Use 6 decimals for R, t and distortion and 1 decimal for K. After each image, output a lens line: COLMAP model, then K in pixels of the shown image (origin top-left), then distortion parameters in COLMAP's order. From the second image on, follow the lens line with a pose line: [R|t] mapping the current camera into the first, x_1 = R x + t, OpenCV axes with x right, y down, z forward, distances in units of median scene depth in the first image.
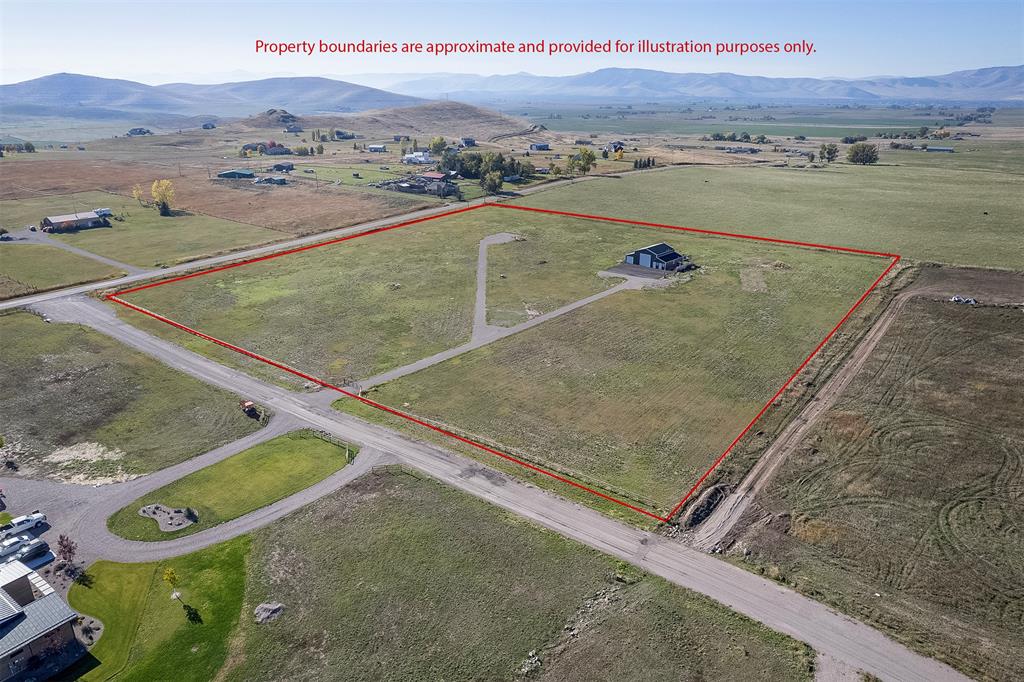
lens RADIAL K [[691.6, 0, 512.0], [0, 691.6, 341.0], [0, 0, 1]] dist [-0.089039, 0.085857]
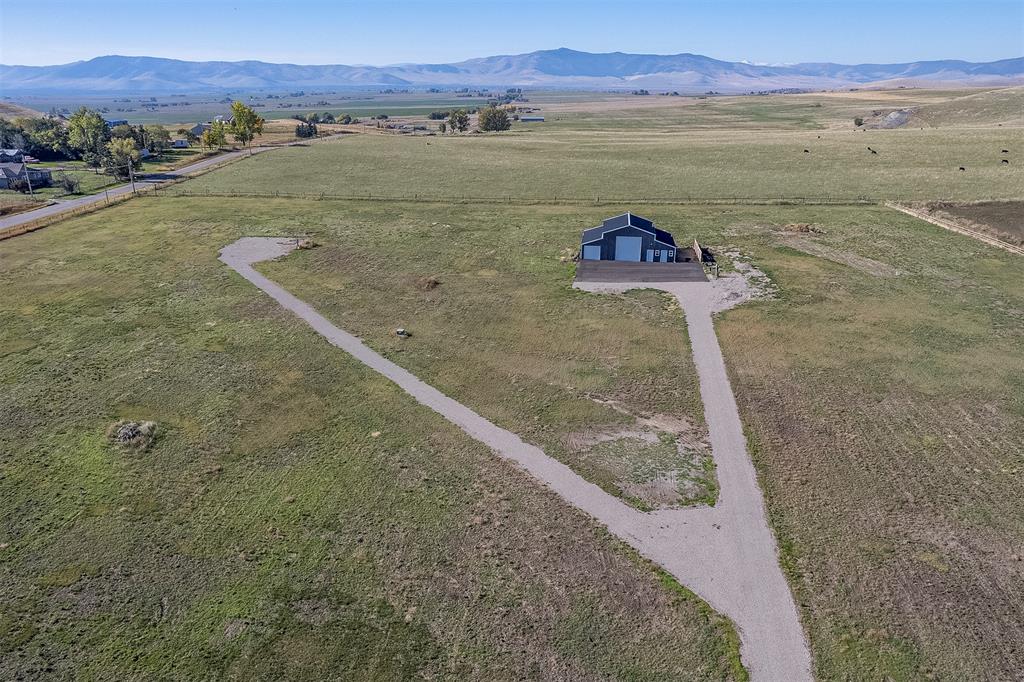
lens RADIAL K [[750.5, 0, 510.0], [0, 750.5, 365.8], [0, 0, 1]] dist [-0.095670, 0.088467]
pose [[0.825441, -0.204304, 0.526219, -0.211176], [0.195353, 0.977992, 0.073268, -0.107250], [-0.529607, 0.042320, 0.847187, 0.697319]]
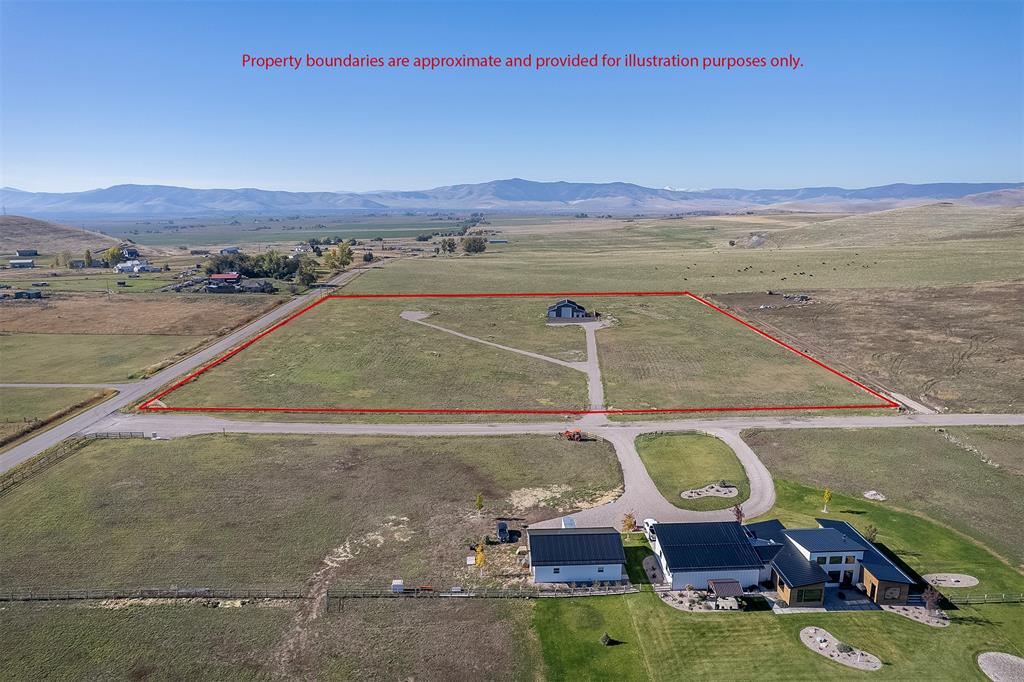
lens RADIAL K [[661.0, 0, 512.0], [0, 661.0, 341.0], [0, 0, 1]] dist [-0.081819, 0.072773]
pose [[0.789897, -0.128268, 0.599675, -0.736301], [0.214458, 0.973913, -0.074169, 0.003616], [-0.574518, 0.187191, 0.796799, 0.113729]]
